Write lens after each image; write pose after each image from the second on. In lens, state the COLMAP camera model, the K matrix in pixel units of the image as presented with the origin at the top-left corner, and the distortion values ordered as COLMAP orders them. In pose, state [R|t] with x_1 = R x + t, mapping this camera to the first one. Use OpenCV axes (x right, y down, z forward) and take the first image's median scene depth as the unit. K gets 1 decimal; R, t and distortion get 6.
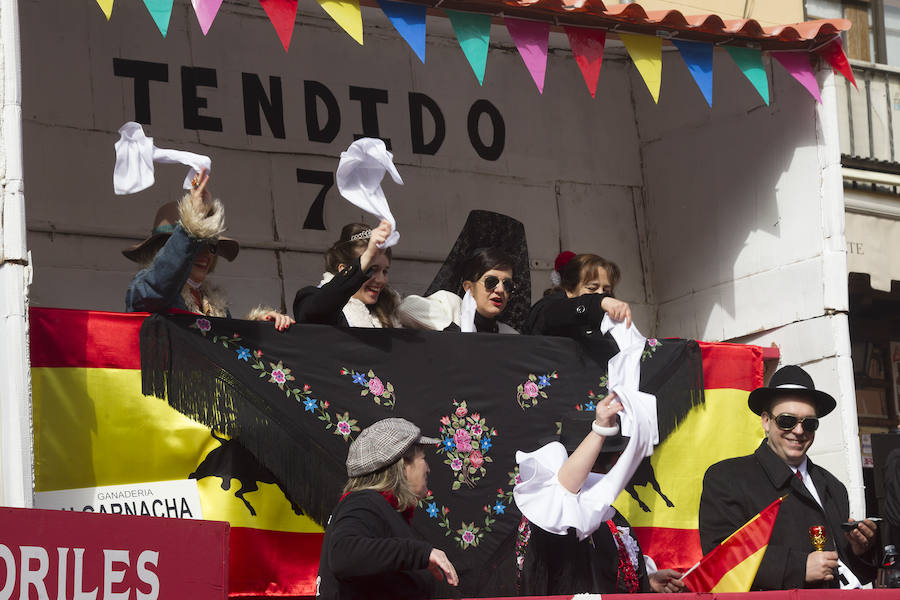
lens RADIAL K [[1959.7, 0, 450.0], [0, 1959.7, 300.0], [0, 0, 1]] dist [0.178142, 0.286916]
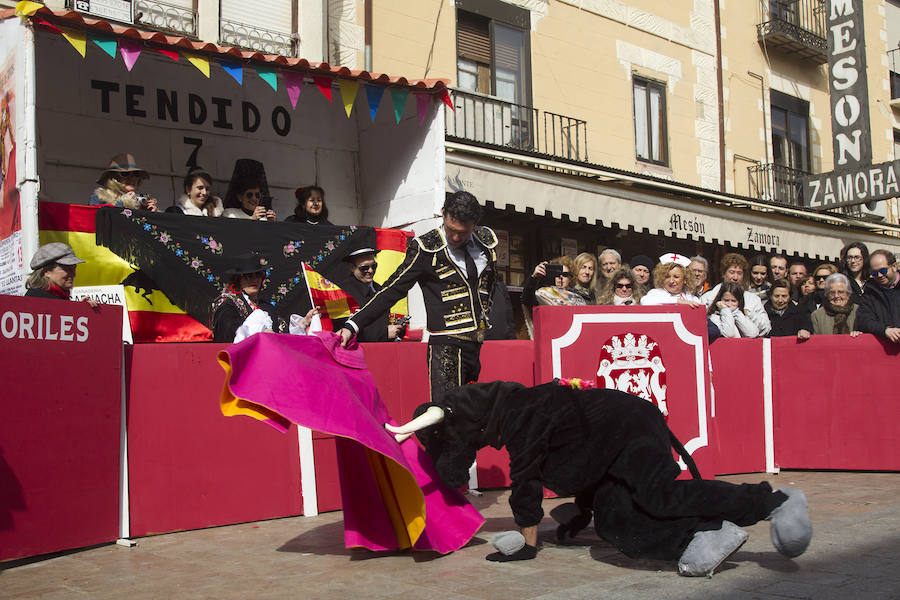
lens RADIAL K [[1003.9, 0, 450.0], [0, 1003.9, 300.0], [0, 0, 1]] dist [-0.039373, -0.014160]
pose [[0.989198, 0.024379, 0.144543, 0.055638], [-0.038526, 0.994645, 0.095900, -0.009049], [-0.141431, -0.100433, 0.984840, -0.094755]]
